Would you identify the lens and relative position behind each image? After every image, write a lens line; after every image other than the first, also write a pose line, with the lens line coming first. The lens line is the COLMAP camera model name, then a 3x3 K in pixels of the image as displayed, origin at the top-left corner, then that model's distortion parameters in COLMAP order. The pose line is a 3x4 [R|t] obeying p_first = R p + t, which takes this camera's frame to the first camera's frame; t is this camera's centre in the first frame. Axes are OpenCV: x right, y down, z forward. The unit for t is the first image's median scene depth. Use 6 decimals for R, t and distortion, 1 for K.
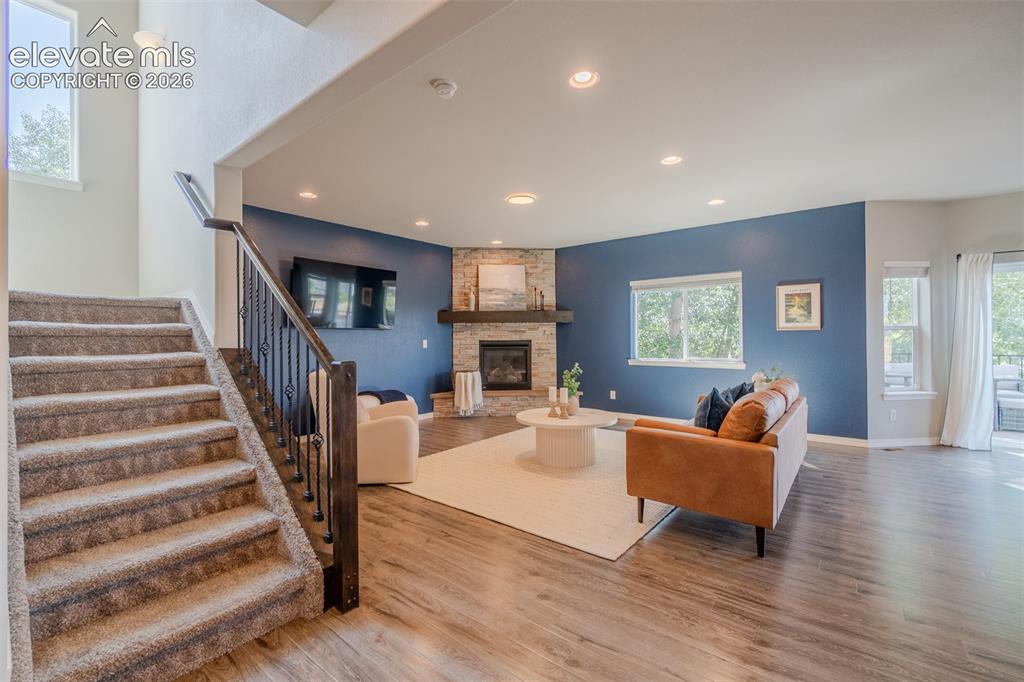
lens RADIAL K [[443.8, 0, 497.3], [0, 443.8, 334.1], [0, 0, 1]] dist [-0.001239, 0.000117]
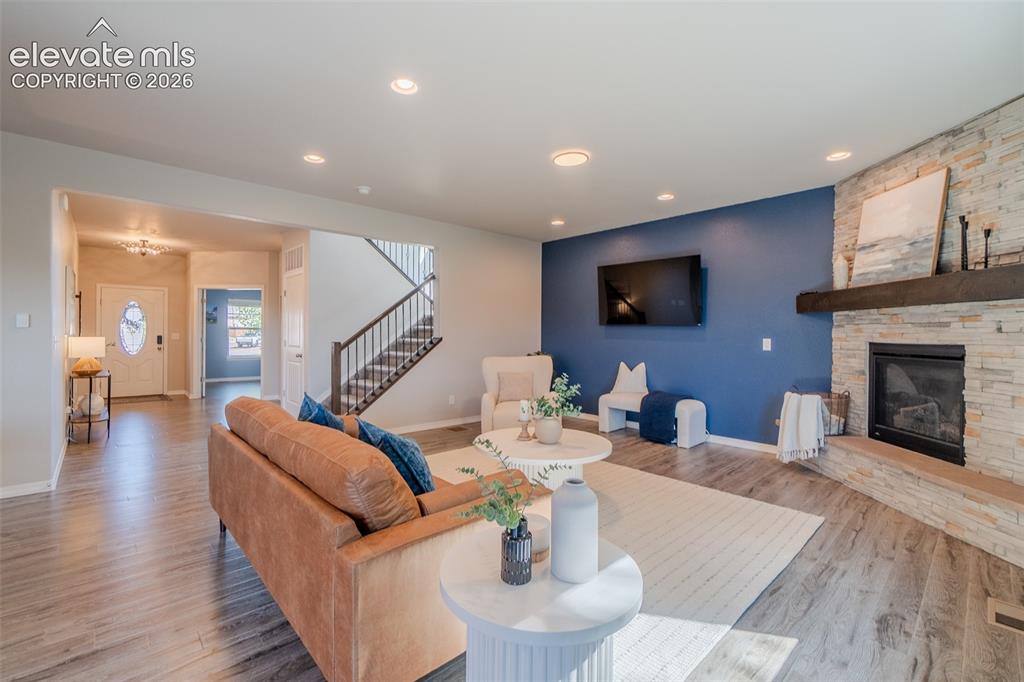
lens RADIAL K [[443.8, 0, 497.3], [0, 443.8, 334.1], [0, 0, 1]] dist [-0.001239, 0.000117]
pose [[-0.153591, 0.008467, -0.988098, 0.552298], [0.003599, 0.999961, 0.008009, -0.001793], [0.988128, -0.002326, -0.153616, 0.646090]]
